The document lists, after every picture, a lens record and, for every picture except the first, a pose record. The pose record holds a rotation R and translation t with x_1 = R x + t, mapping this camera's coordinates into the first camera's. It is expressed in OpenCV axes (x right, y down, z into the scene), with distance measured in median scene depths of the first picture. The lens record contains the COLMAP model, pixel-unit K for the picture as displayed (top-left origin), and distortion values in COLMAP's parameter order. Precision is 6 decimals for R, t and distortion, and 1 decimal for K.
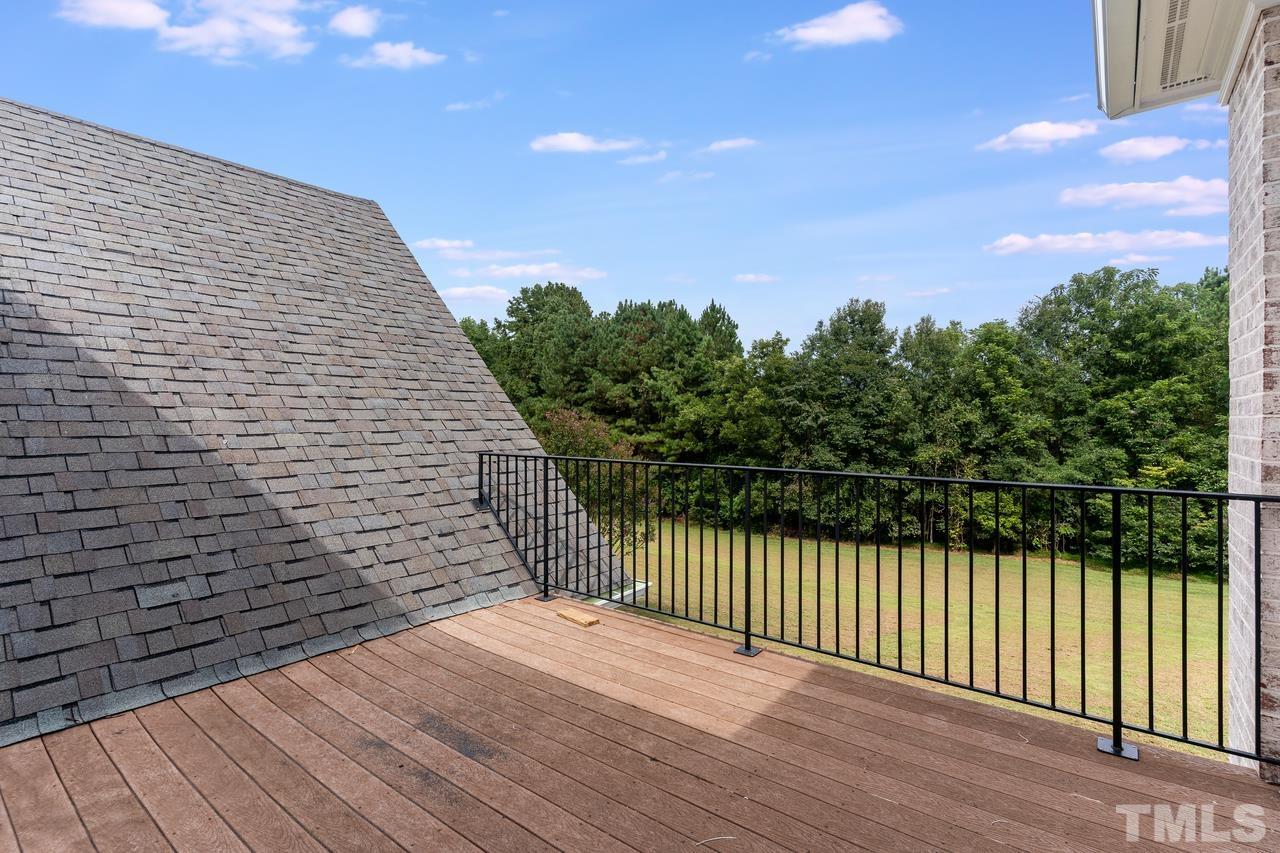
lens RADIAL K [[605.1, 0, 620.5], [0, 605.1, 423.6], [0, 0, 1]] dist [-0.002484, -0.000206]
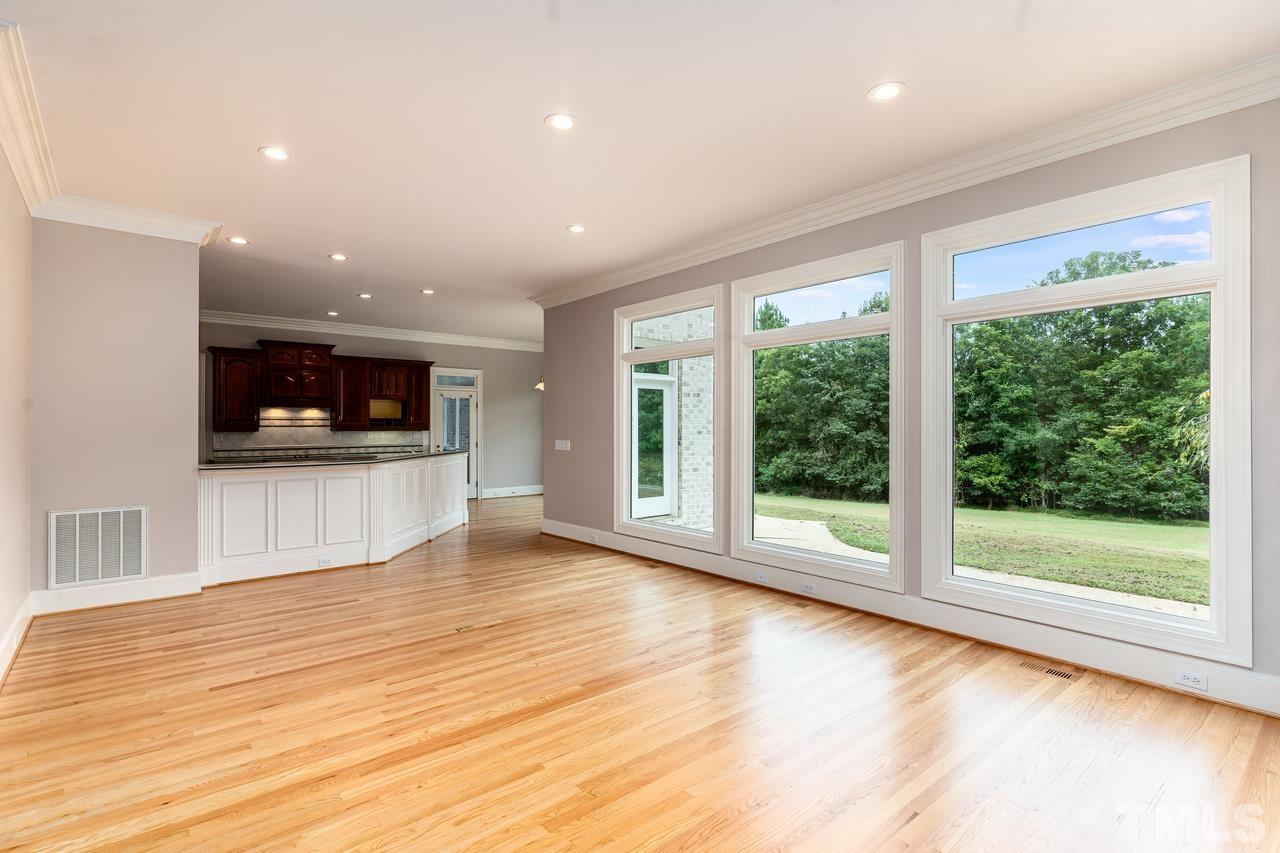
lens RADIAL K [[605.1, 0, 620.5], [0, 605.1, 423.6], [0, 0, 1]] dist [-0.002484, -0.000206]
pose [[0.978892, -0.001142, -0.204377, 0.176904], [-0.002010, 0.999882, -0.015216, 0.074440], [0.204370, 0.015306, 0.978774, -0.259926]]
